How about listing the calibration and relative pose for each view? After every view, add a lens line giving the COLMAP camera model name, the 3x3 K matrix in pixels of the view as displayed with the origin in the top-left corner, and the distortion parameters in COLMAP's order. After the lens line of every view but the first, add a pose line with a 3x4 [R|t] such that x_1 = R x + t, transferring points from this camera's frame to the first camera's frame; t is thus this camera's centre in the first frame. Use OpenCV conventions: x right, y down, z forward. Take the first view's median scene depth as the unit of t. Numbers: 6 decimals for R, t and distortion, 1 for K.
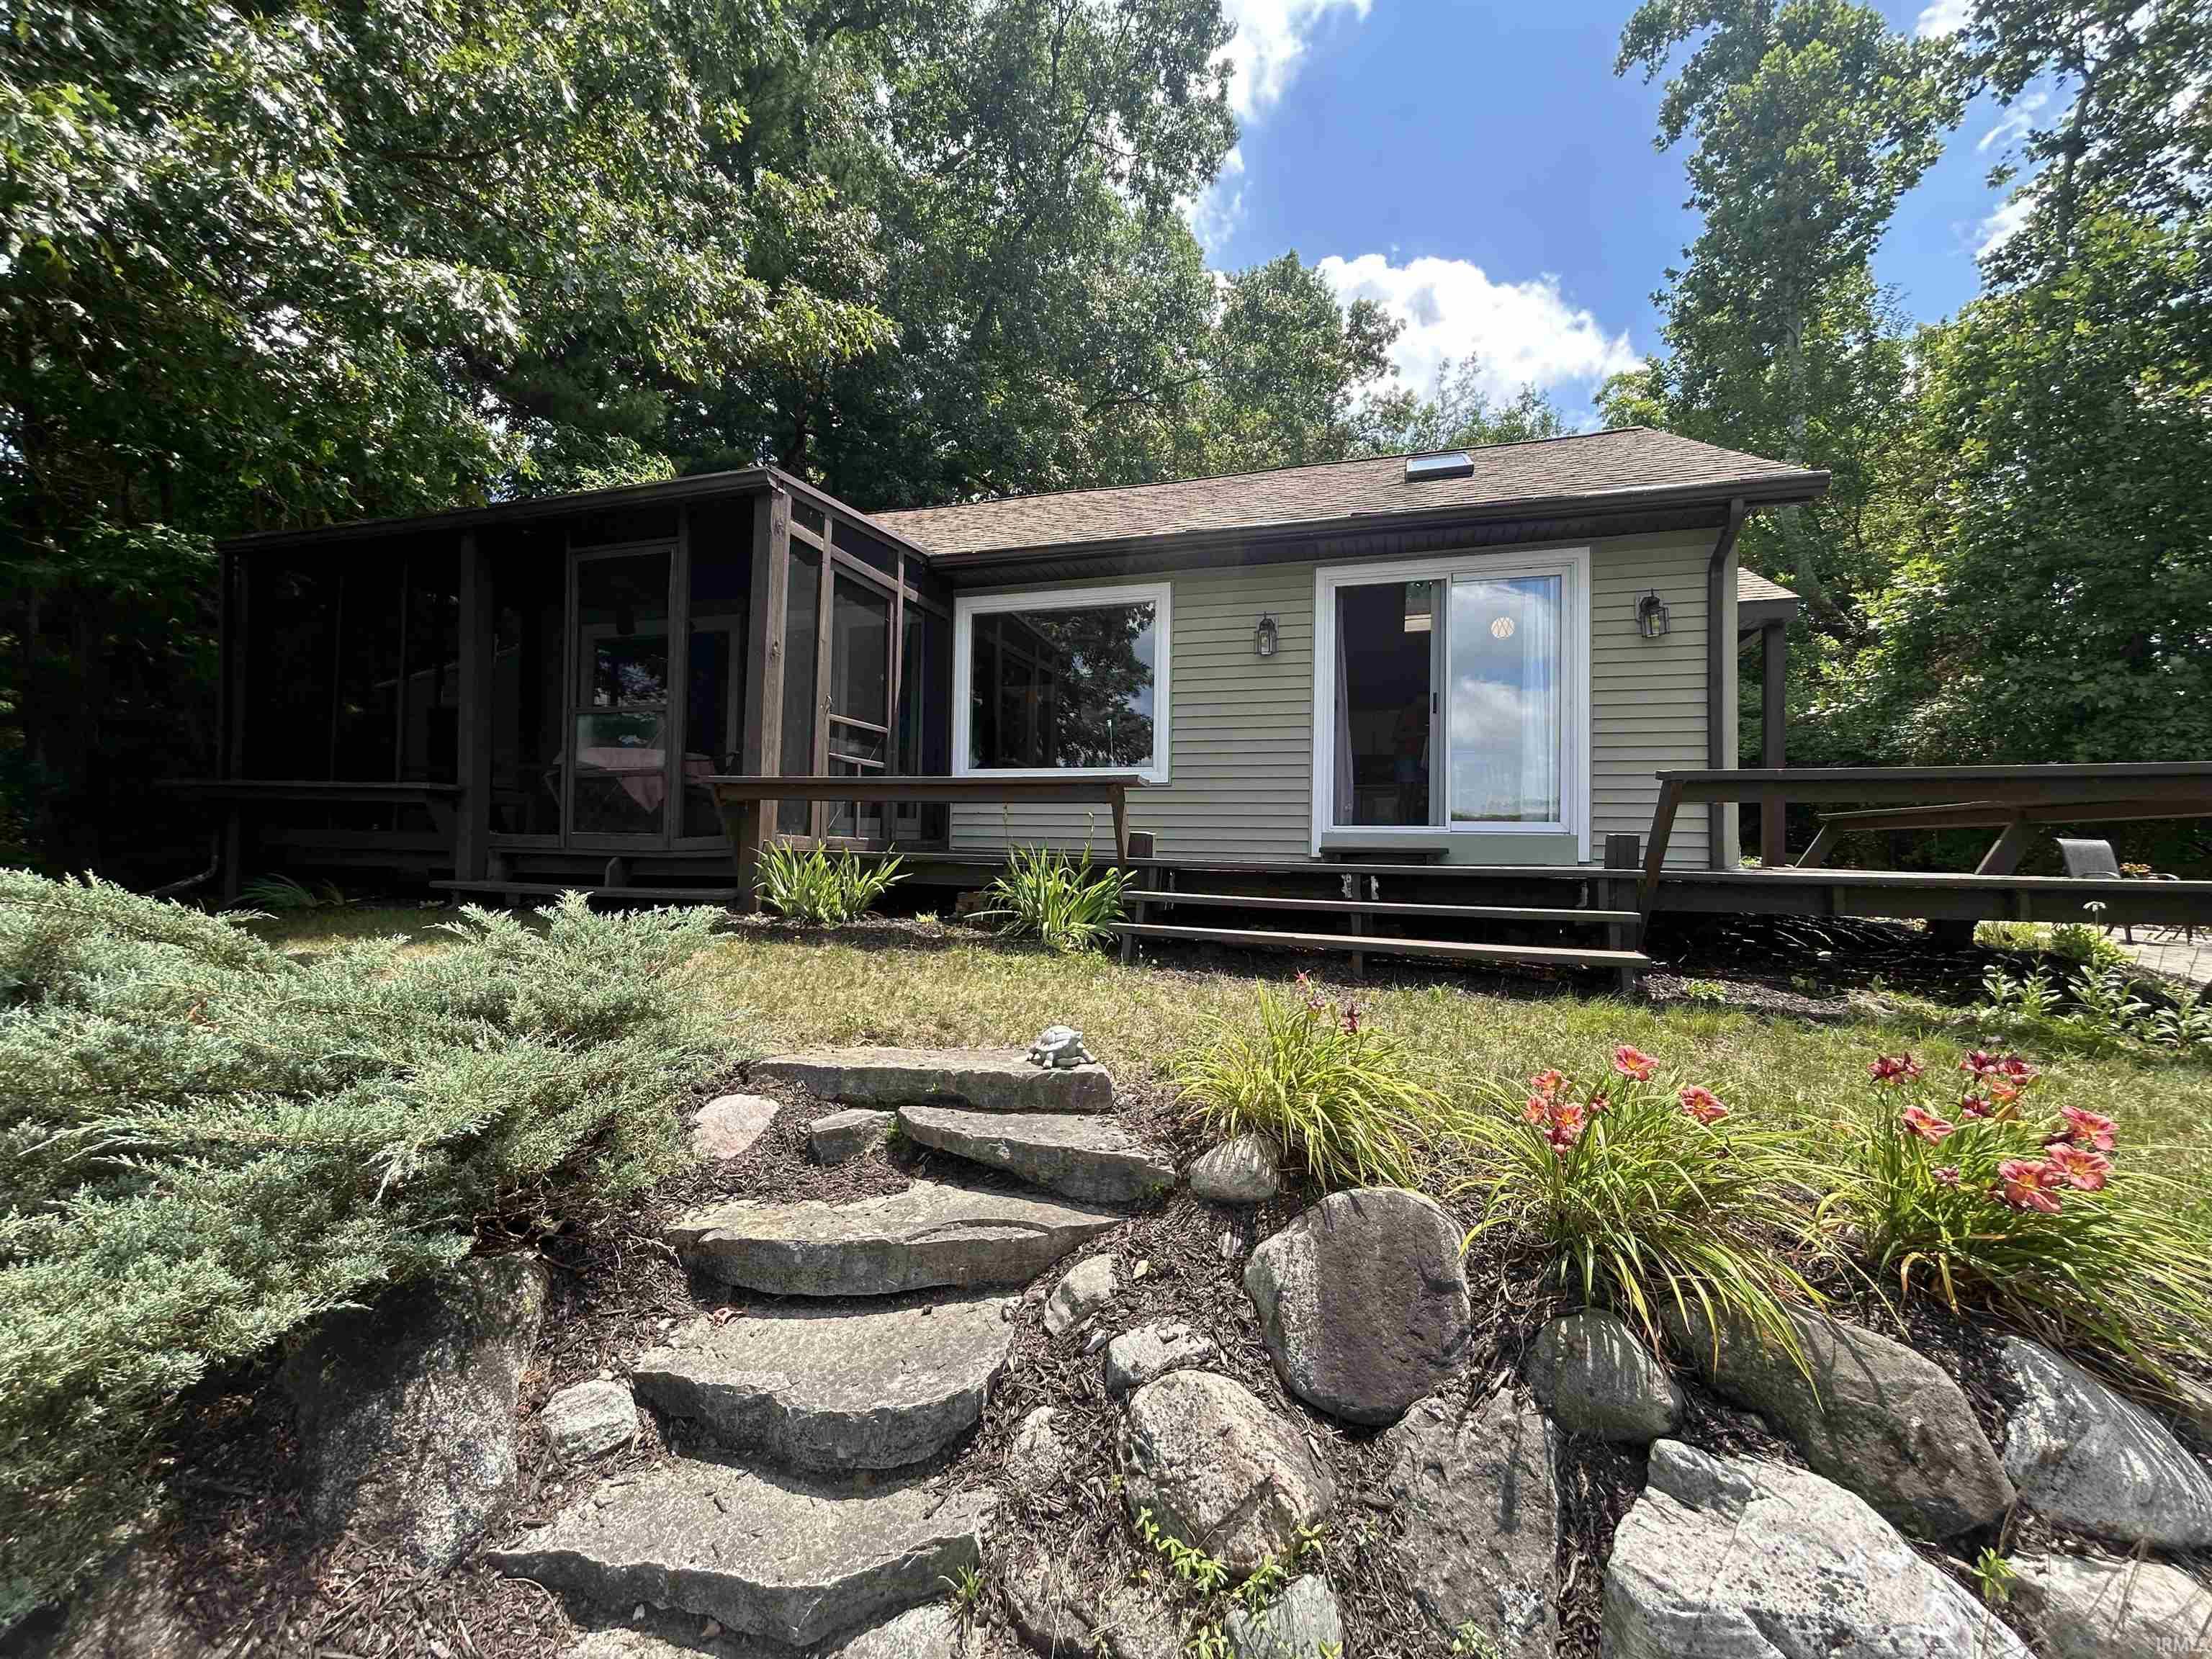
lens RADIAL K [[894.5, 0, 1104.7], [0, 894.5, 830.3], [0, 0, 1]] dist [0.000202, 0.000937]
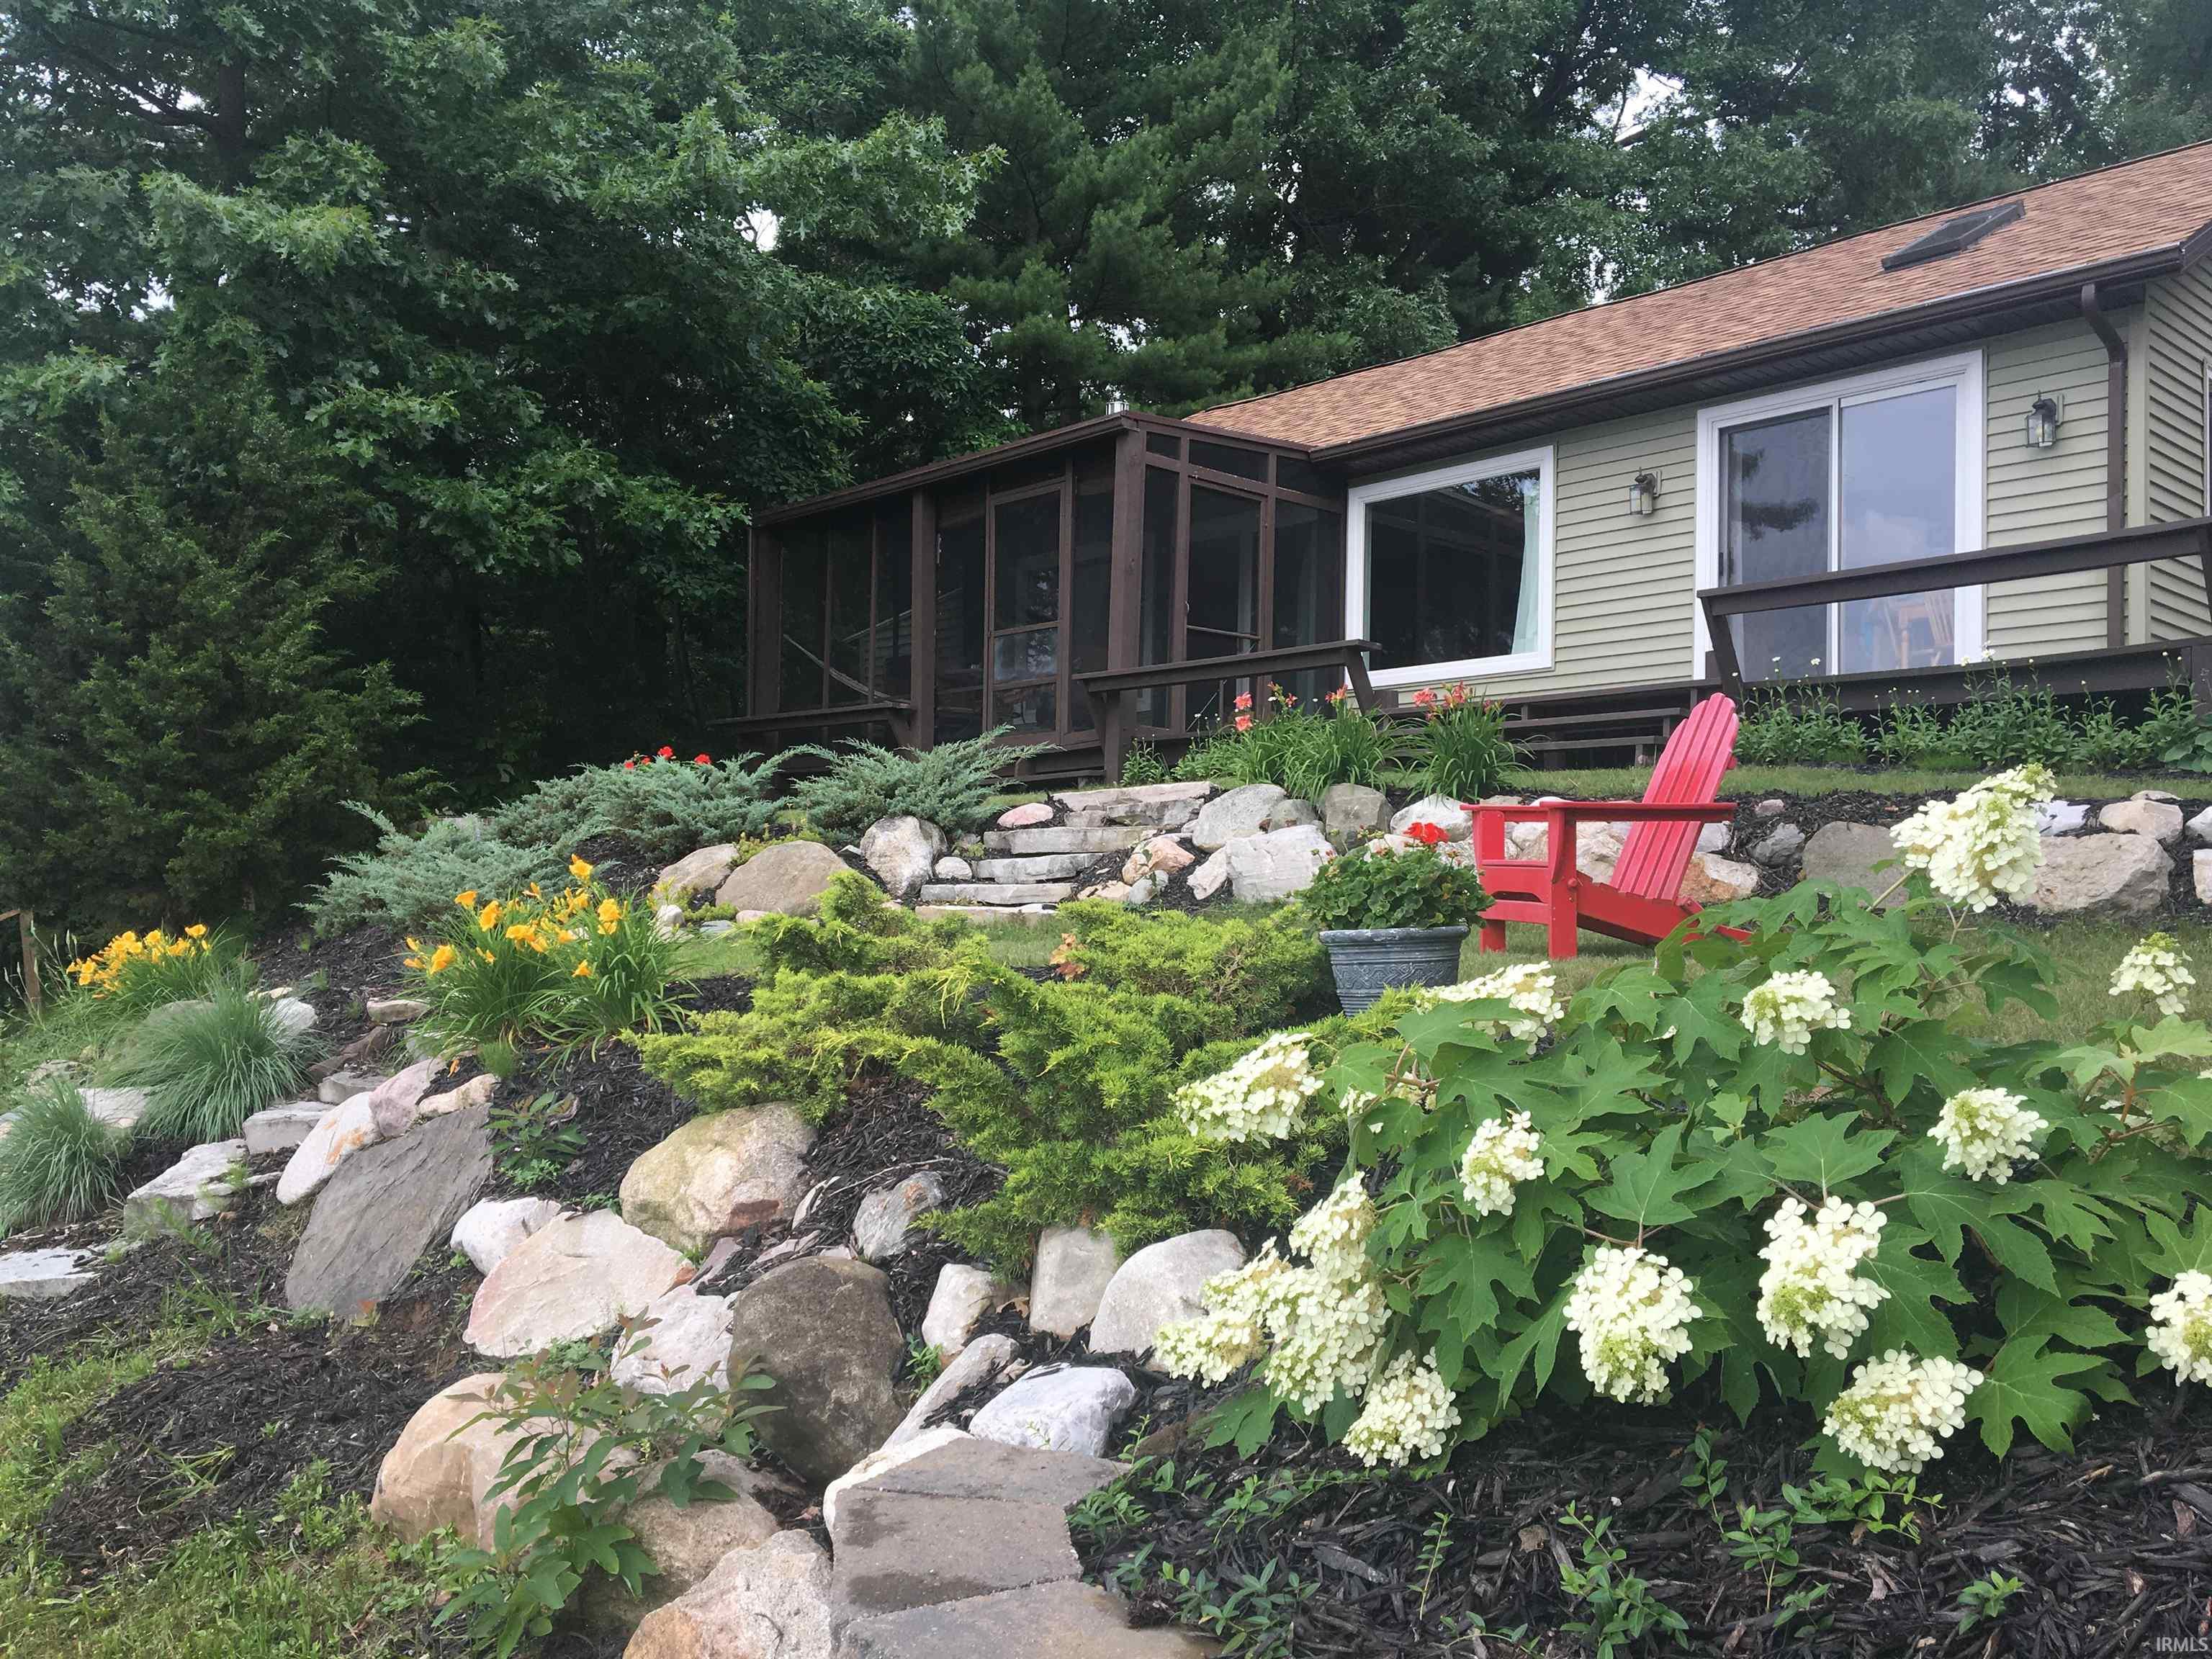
lens RADIAL K [[1862.4, 0, 1106.0], [0, 1862.4, 831.8], [0, 0, 1]] dist [-0.001389, 0.000364]
pose [[0.861666, -0.027785, -0.506715, 0.653834], [0.007953, 0.999117, -0.041262, 0.193463], [0.507414, 0.031524, 0.861125, -0.867402]]
